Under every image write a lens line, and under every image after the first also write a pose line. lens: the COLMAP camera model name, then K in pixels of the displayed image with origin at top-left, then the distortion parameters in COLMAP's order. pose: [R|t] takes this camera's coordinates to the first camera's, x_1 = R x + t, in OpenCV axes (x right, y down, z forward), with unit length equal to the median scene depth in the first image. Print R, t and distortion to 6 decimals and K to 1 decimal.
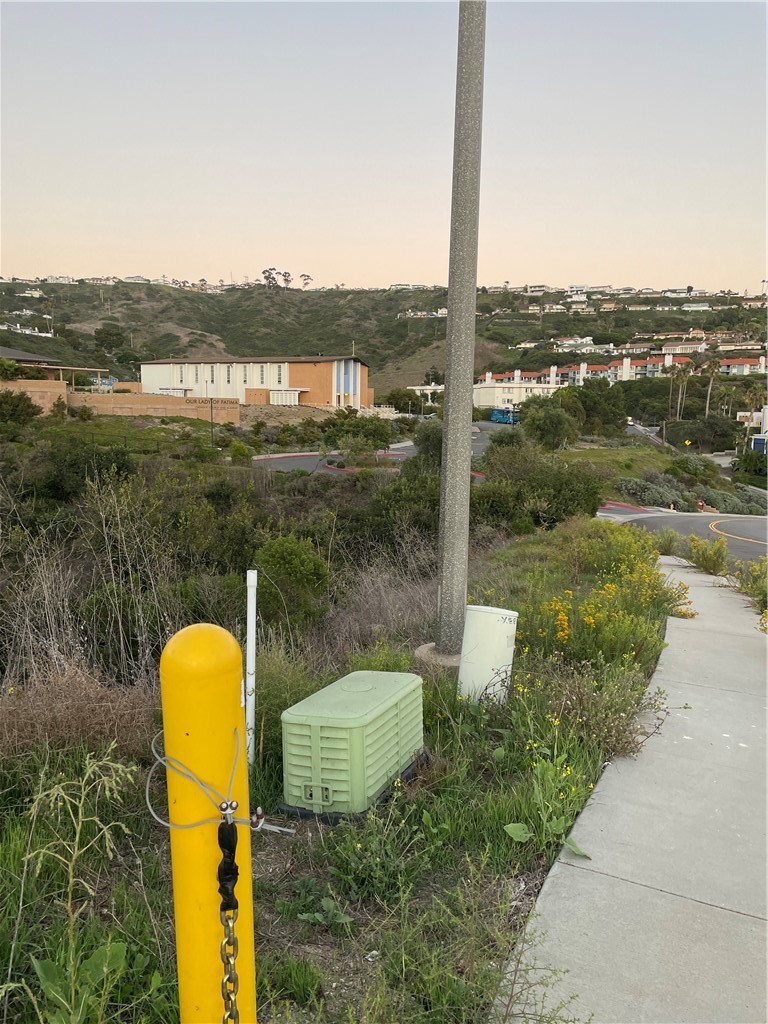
lens RADIAL K [[752.5, 0, 389.6], [0, 752.5, 512.6], [0, 0, 1]] dist [0.085152, -0.106962]
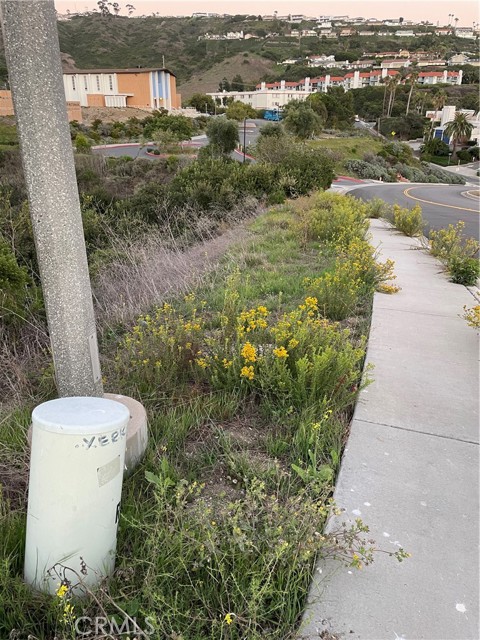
lens RADIAL K [[470.3, 0, 243.5], [0, 470.3, 320.4], [0, 0, 1]] dist [0.085152, -0.106962]
pose [[0.996054, -0.041518, 0.078437, 0.005792], [0.018459, 0.961415, 0.274482, -0.000744], [-0.086806, -0.271951, 0.958388, 0.016612]]
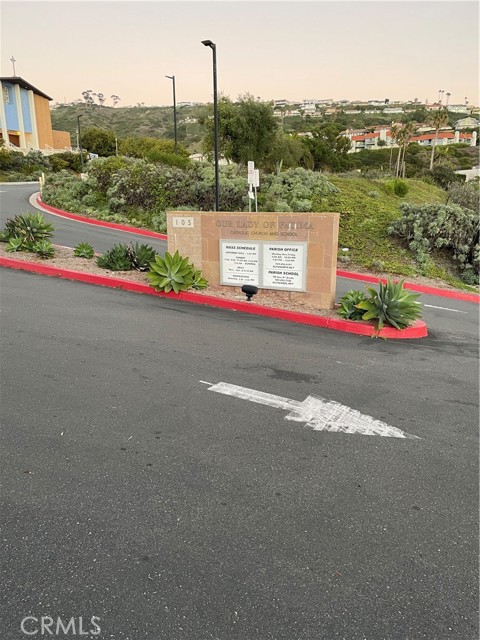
lens RADIAL K [[470.3, 0, 243.5], [0, 470.3, 320.4], [0, 0, 1]] dist [0.085152, -0.106962]
pose [[0.994480, -0.044553, 0.094998, 0.068883], [0.033437, 0.992739, 0.115548, -0.006772], [-0.099457, -0.111734, 0.988749, 0.261023]]
